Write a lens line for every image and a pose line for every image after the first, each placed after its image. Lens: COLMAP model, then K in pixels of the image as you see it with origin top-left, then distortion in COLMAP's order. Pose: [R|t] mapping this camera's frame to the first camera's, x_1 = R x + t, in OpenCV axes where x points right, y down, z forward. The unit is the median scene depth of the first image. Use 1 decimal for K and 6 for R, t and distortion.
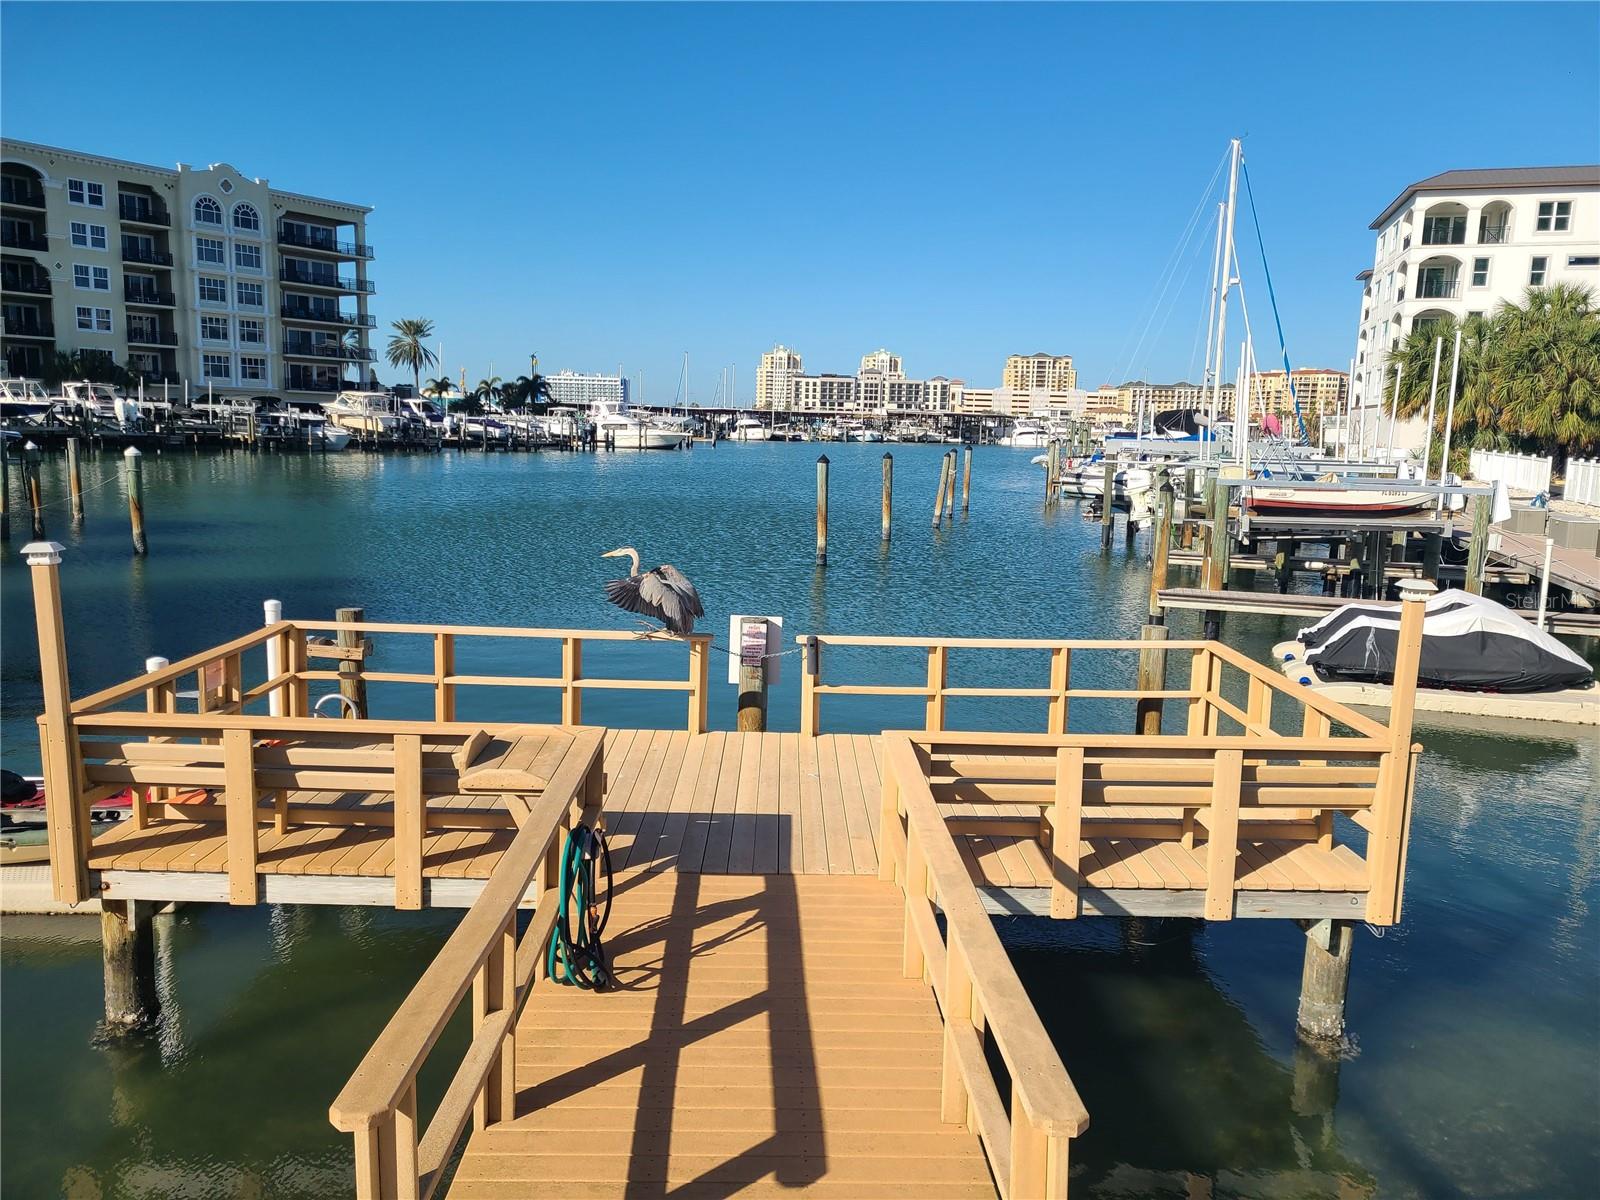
lens RADIAL K [[1199.5, 0, 797.4], [0, 1199.5, 602.7], [0, 0, 1]] dist [0.048542, -0.033876]
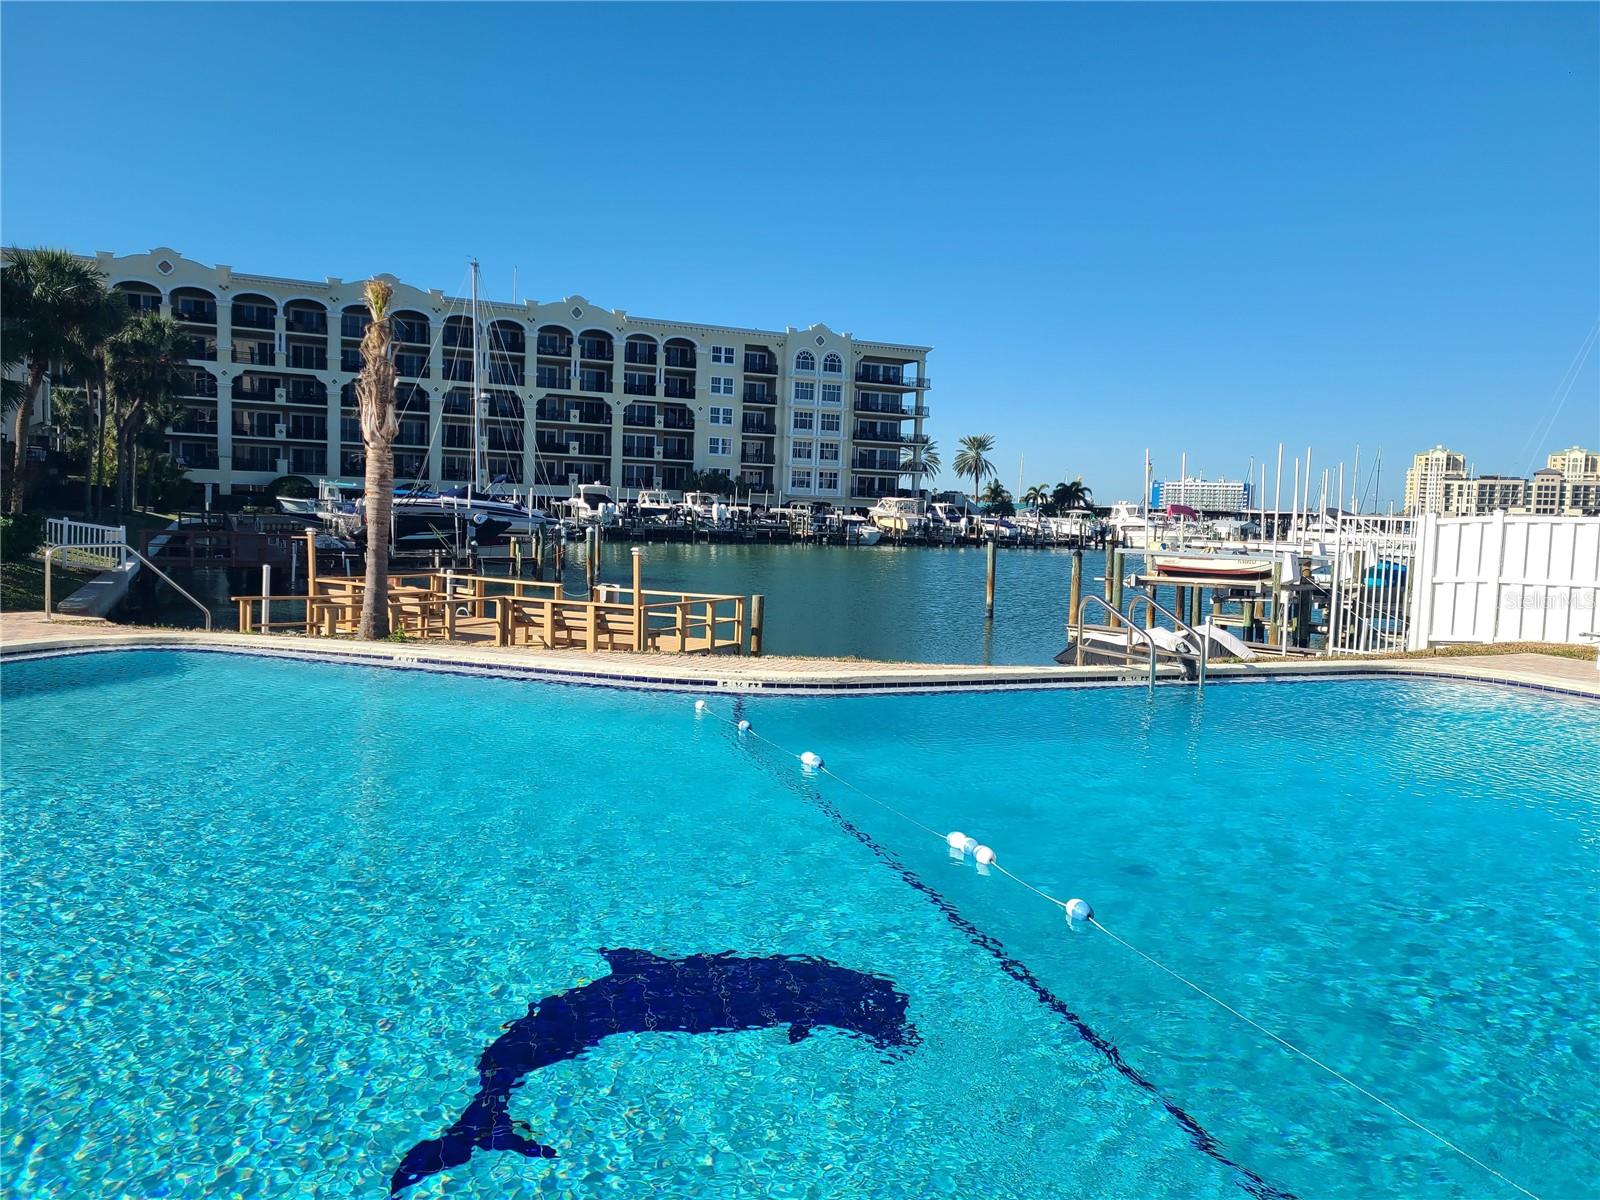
lens RADIAL K [[1199.5, 0, 797.2], [0, 1199.5, 592.5], [0, 0, 1]] dist [0.048542, -0.033876]
pose [[0.867818, 0.034770, -0.495665, 0.148919], [-0.082047, 0.993883, -0.073929, 0.017503], [0.490062, 0.104824, 0.865362, -0.084623]]
